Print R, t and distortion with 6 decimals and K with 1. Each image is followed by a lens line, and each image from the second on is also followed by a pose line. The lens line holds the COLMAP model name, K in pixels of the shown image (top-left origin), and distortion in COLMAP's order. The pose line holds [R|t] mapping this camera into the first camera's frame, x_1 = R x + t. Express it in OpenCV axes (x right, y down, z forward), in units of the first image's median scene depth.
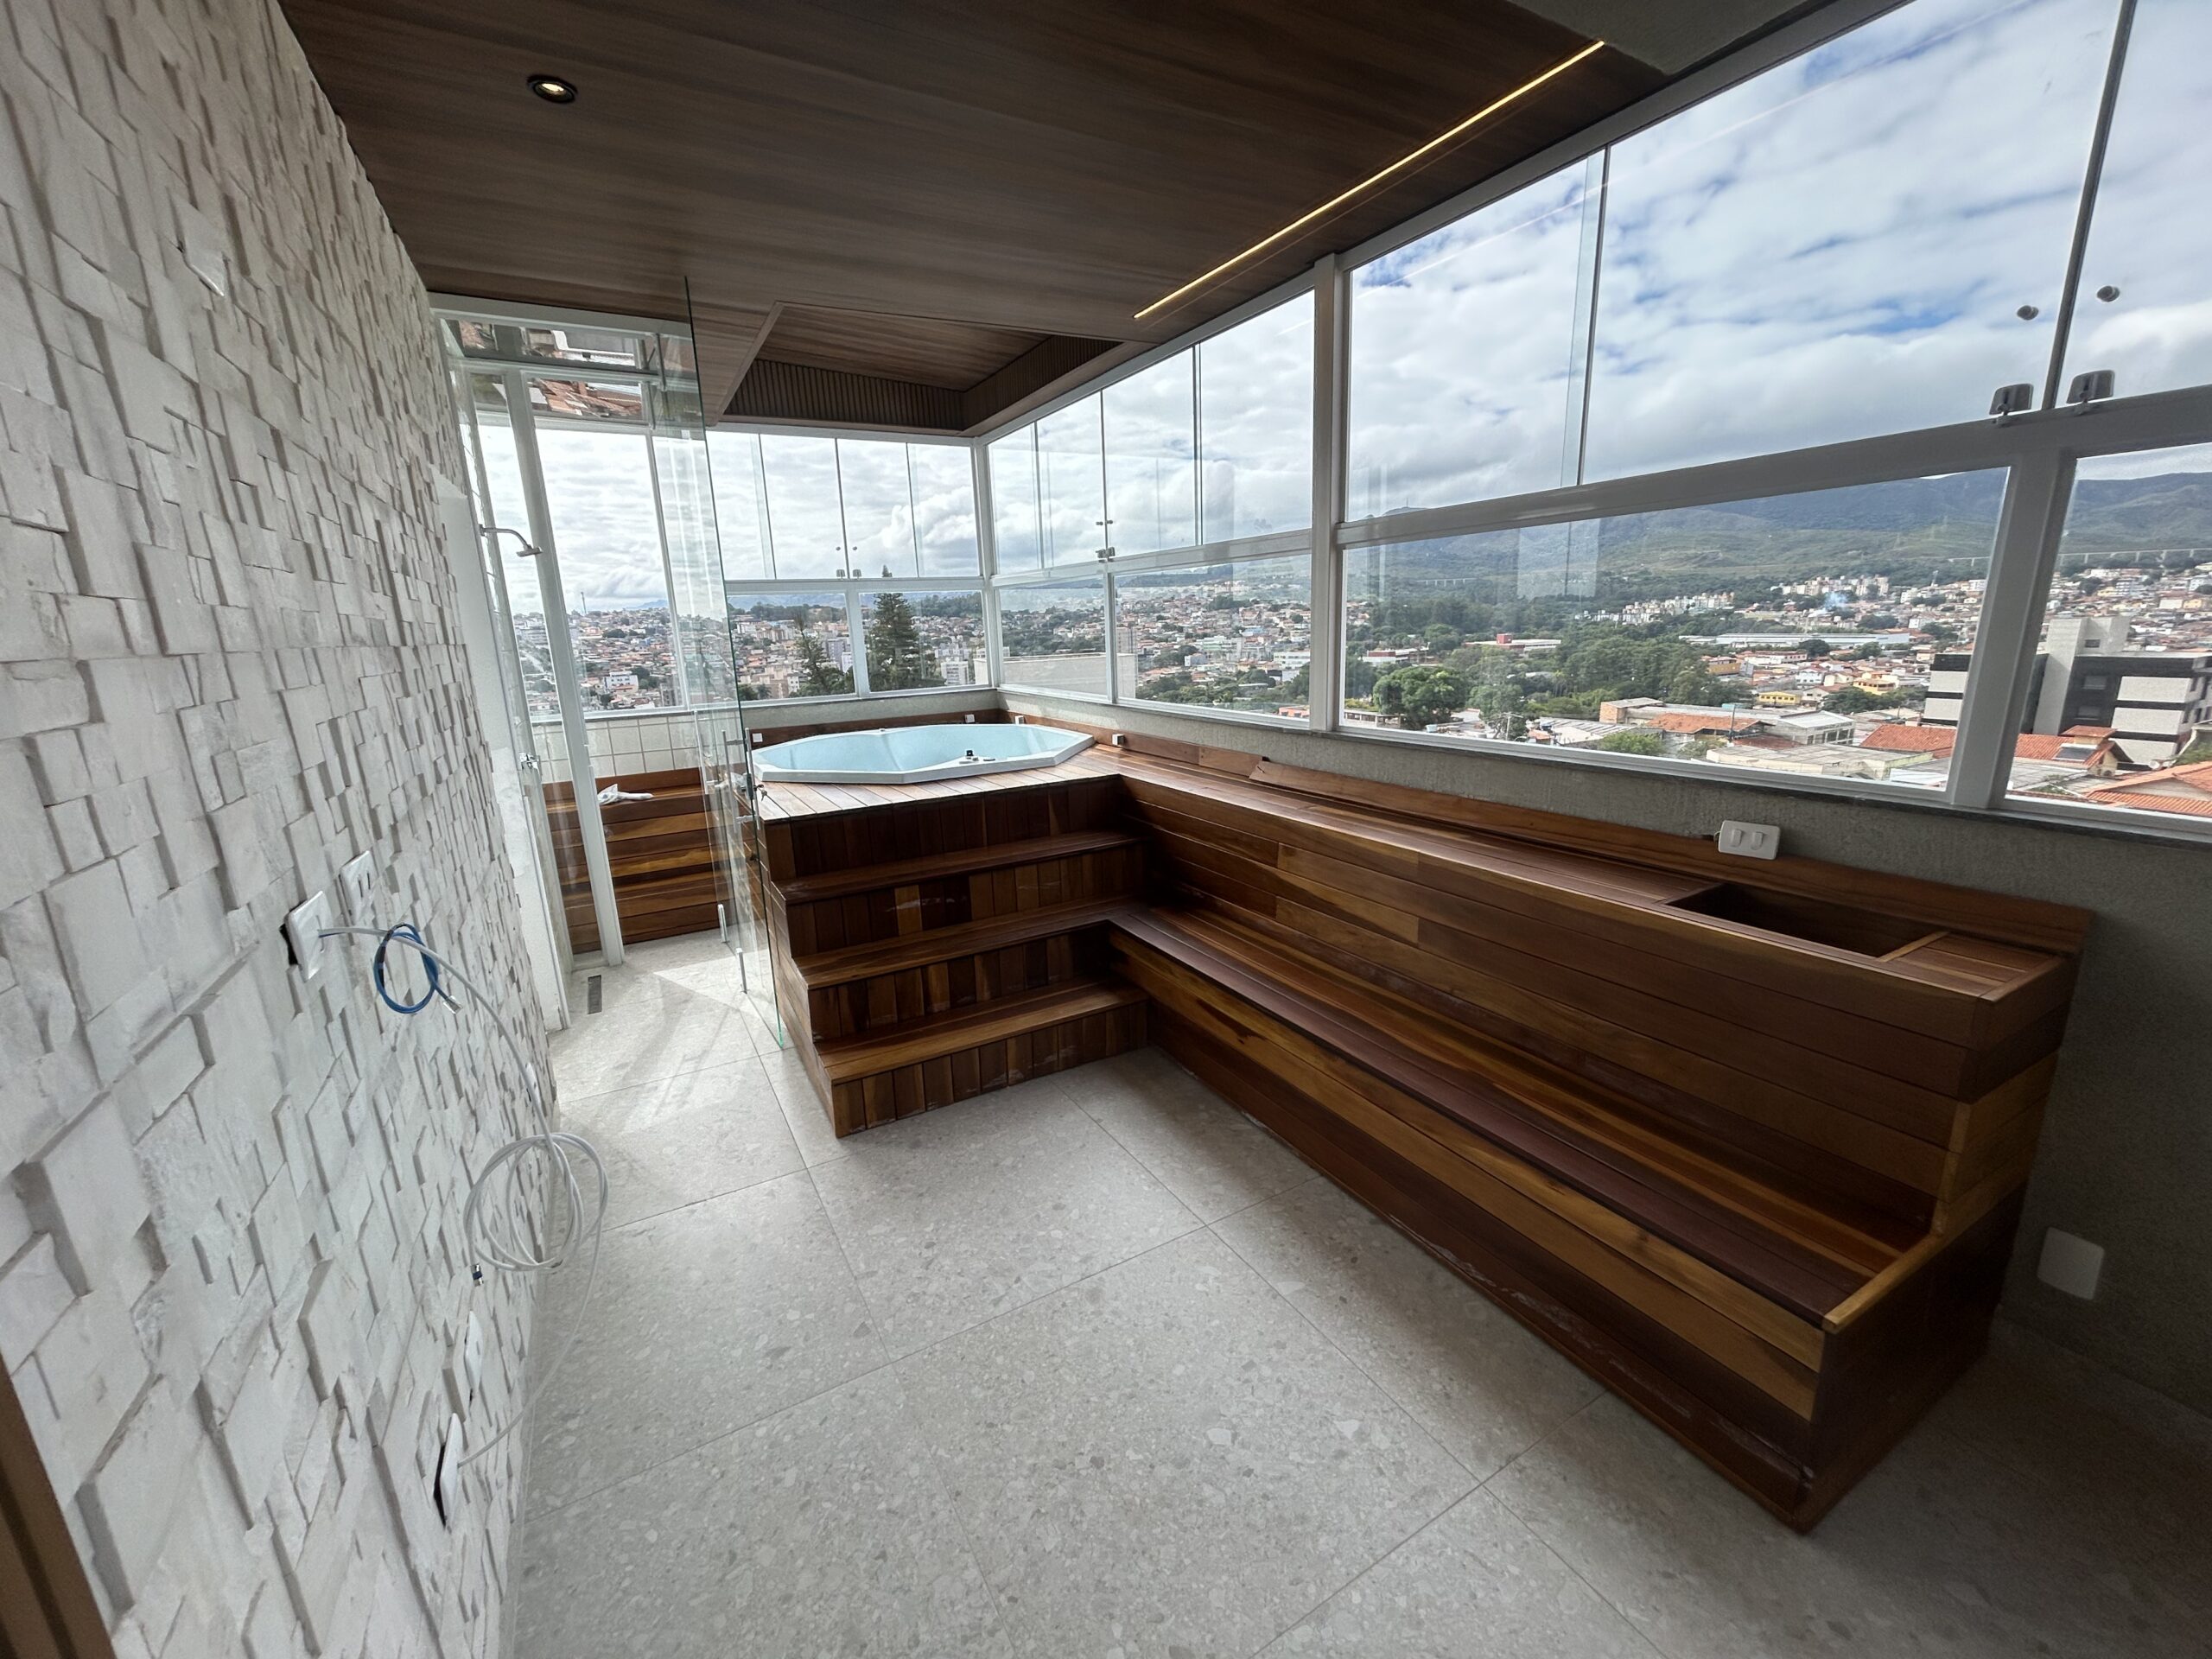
lens RADIAL K [[878.2, 0, 1104.8], [0, 878.2, 825.0], [0, 0, 1]] dist [0.001480, -0.000118]
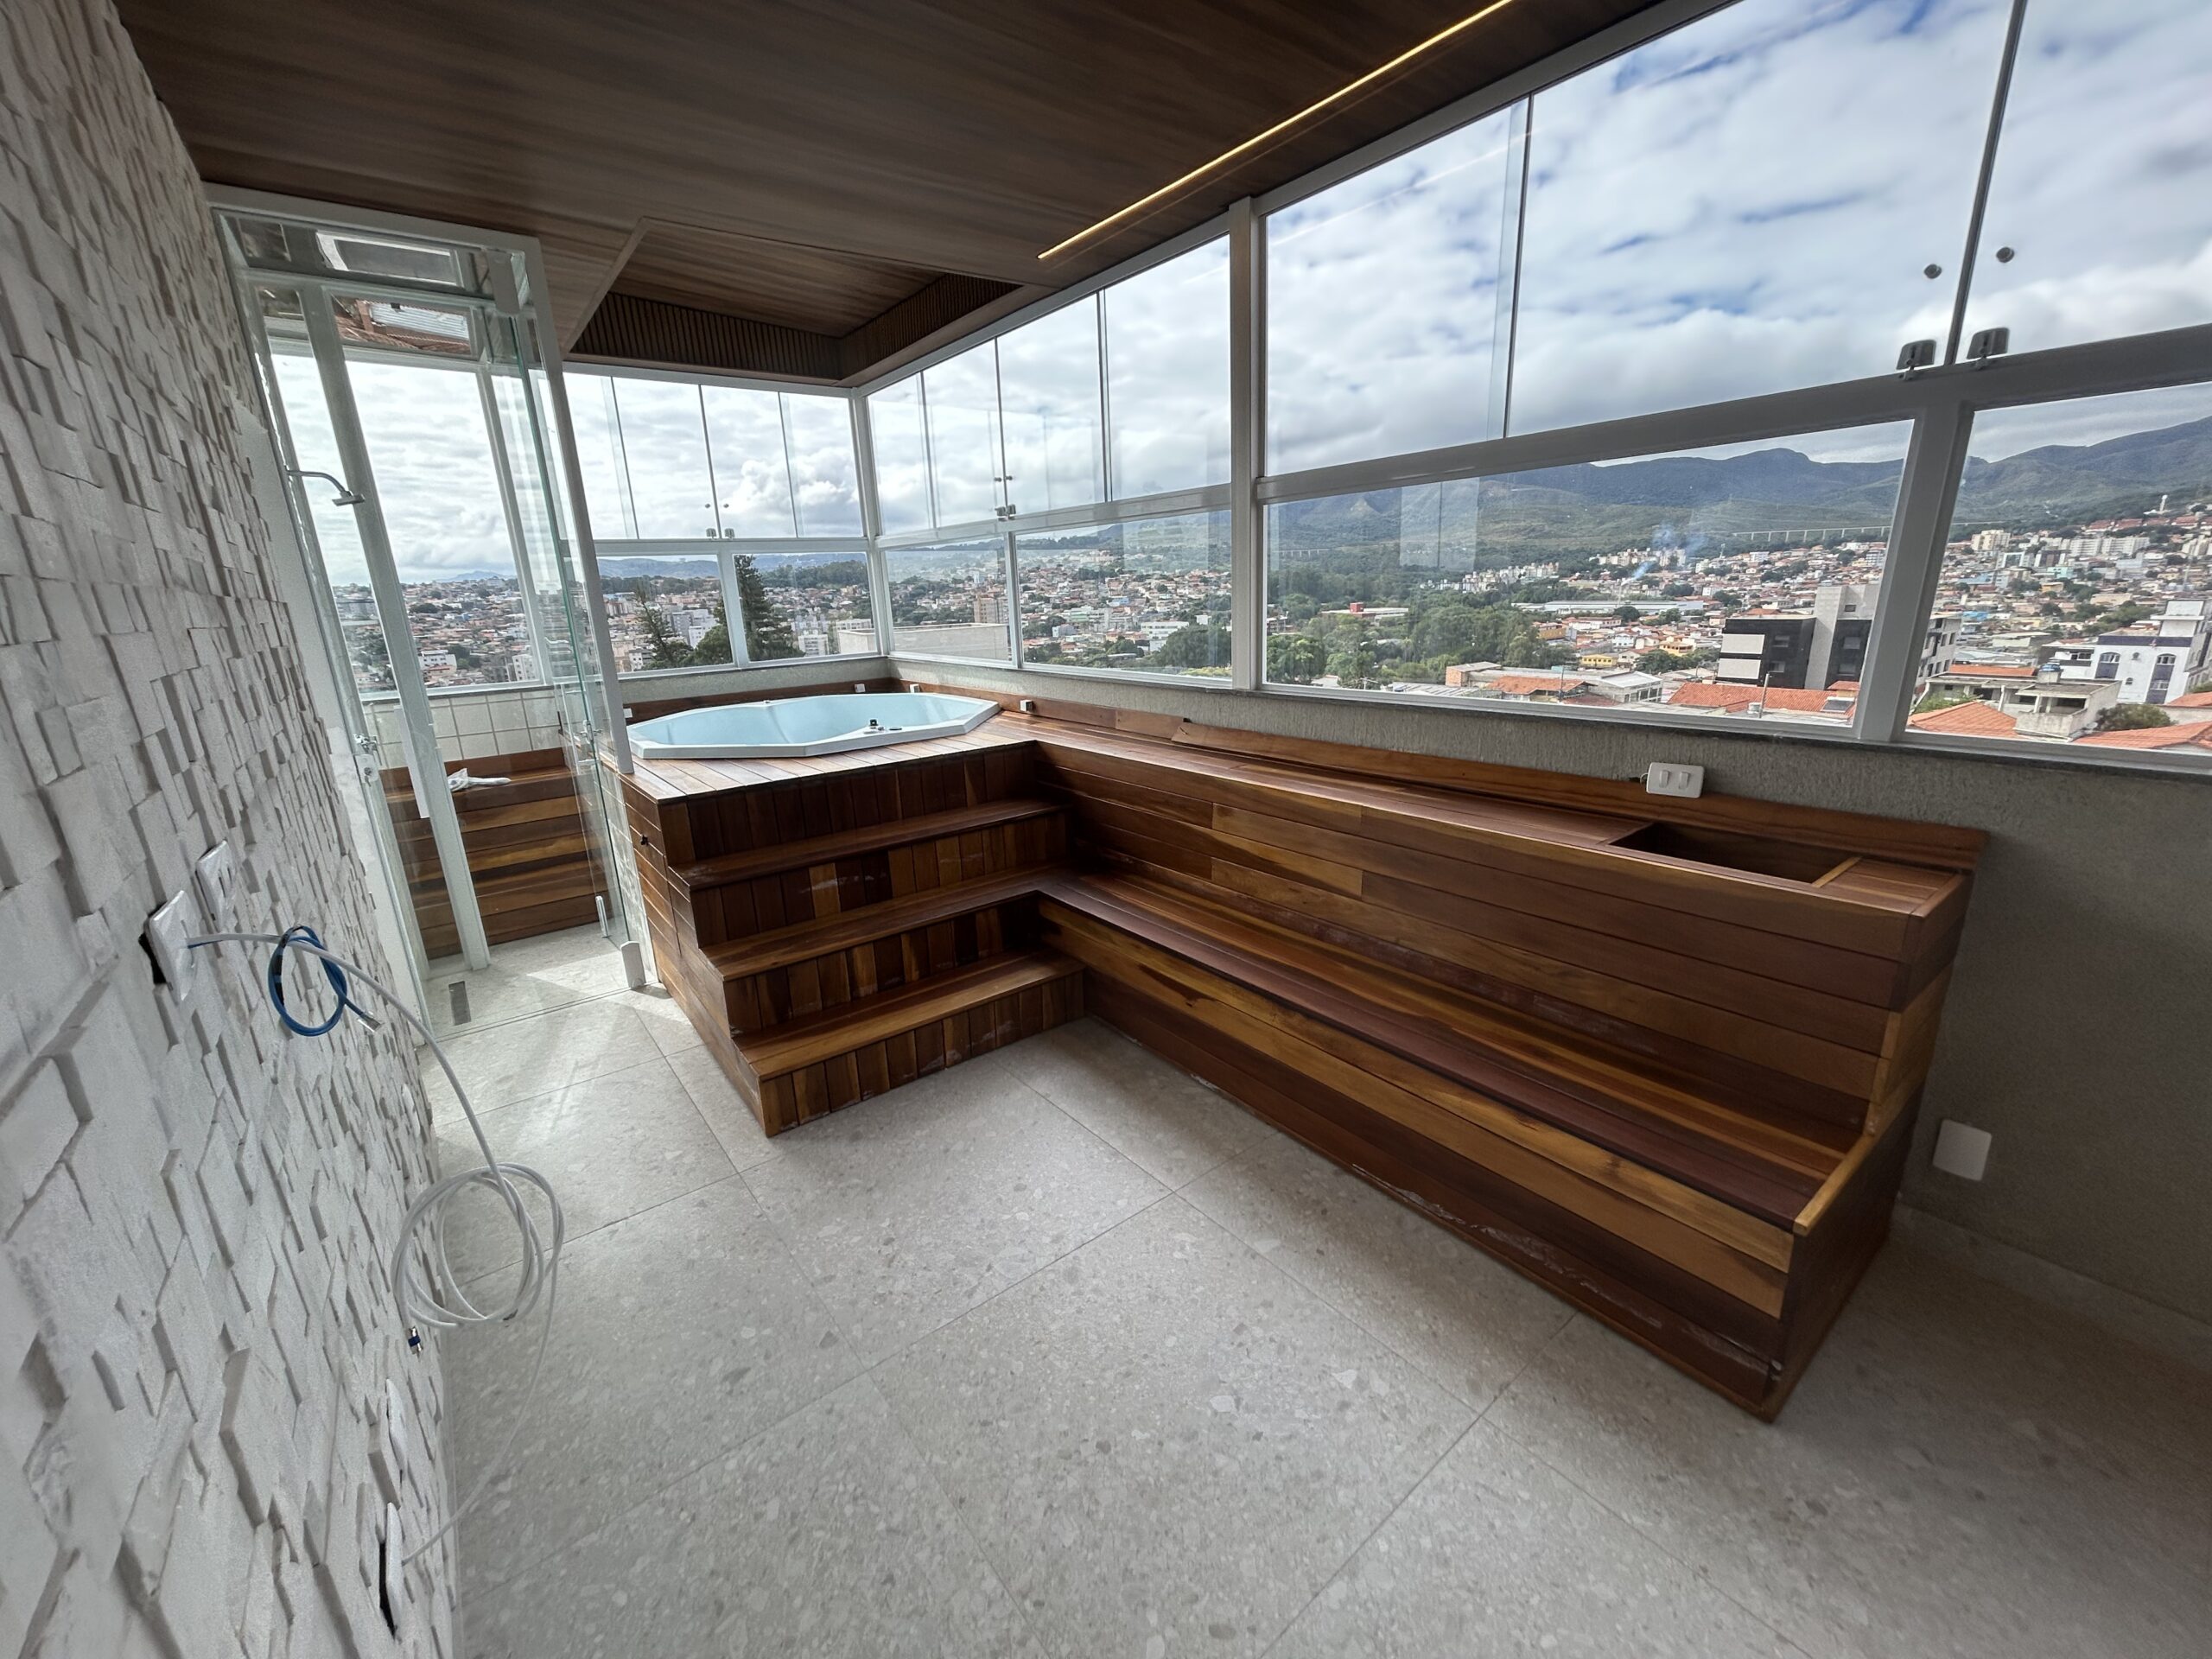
lens RADIAL K [[879.0, 0, 1102.0], [0, 879.0, 824.3], [0, 0, 1]] dist [0.000382, 0.000235]
pose [[0.989541, -0.040638, 0.138412, -0.102441], [0.036417, 0.998795, 0.032895, 0.011320], [-0.139582, -0.027510, 0.989828, 0.058932]]
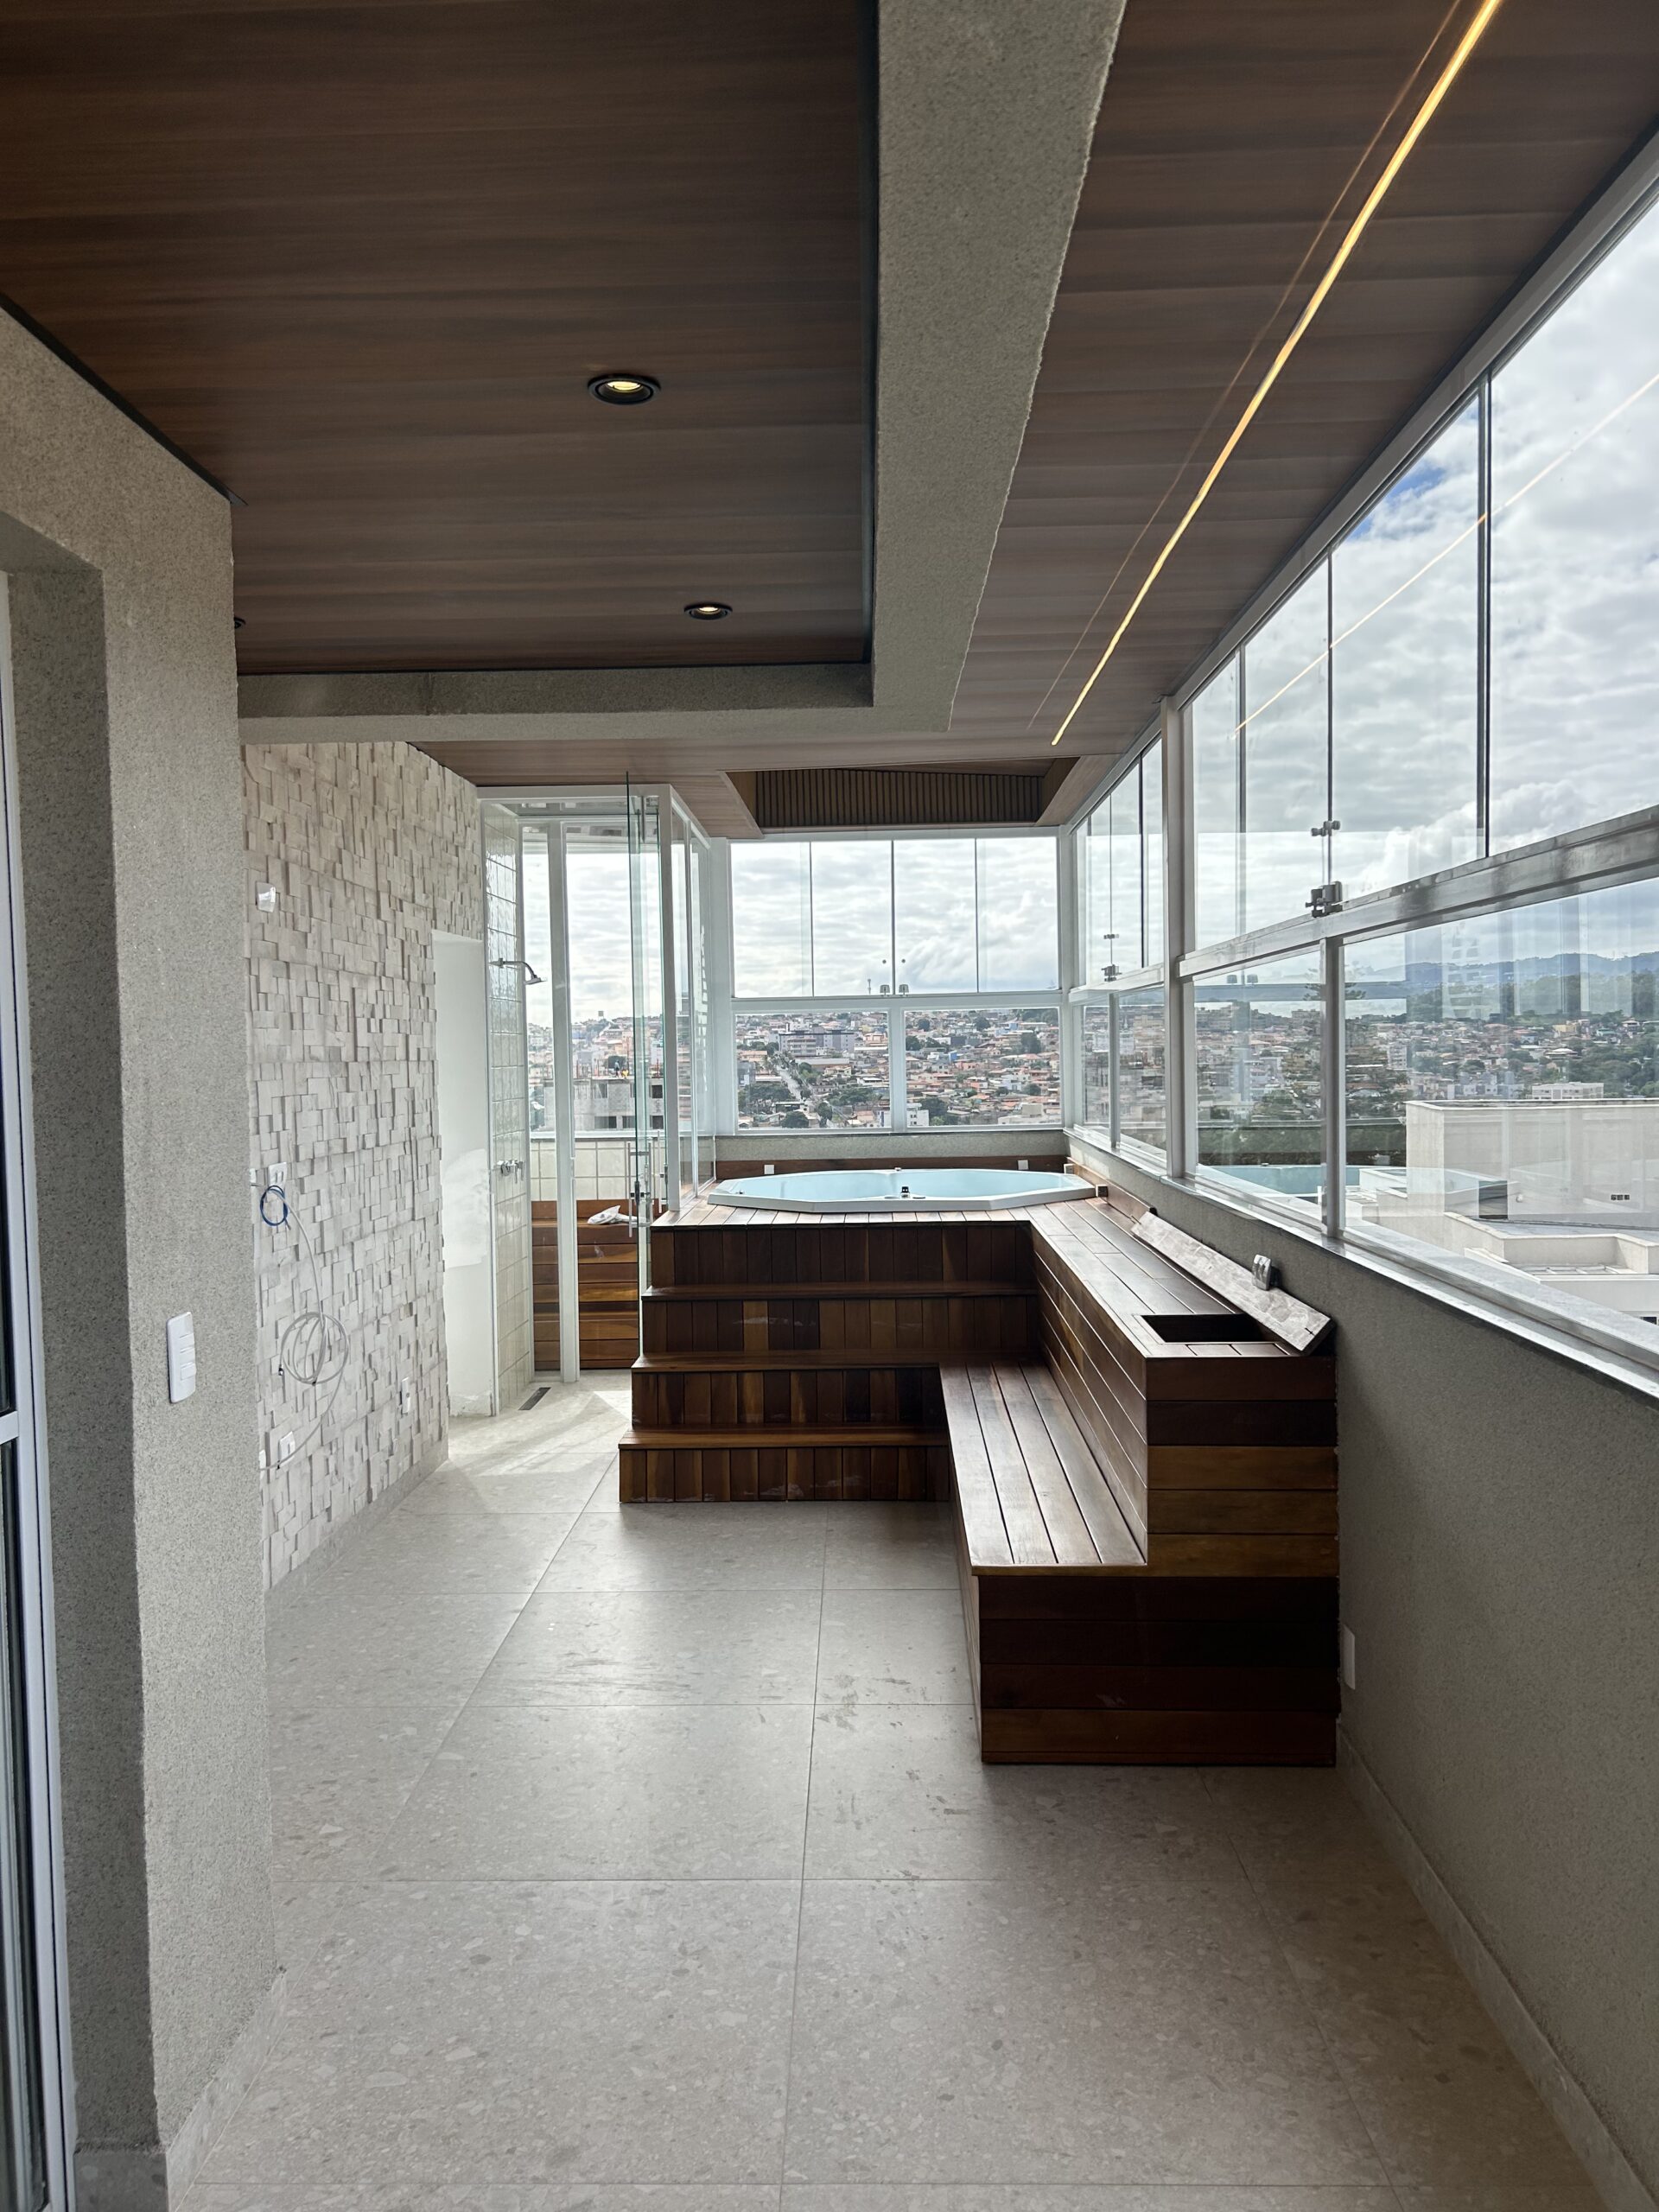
lens RADIAL K [[1650.3, 0, 860.3], [0, 1650.3, 1108.2], [0, 0, 1]] dist [0.196724, -0.000002]
pose [[0.863887, 0.039069, -0.502168, 1.466453], [-0.128582, 0.981060, -0.144875, 0.196509], [0.486997, 0.189725, 0.852548, -1.097793]]
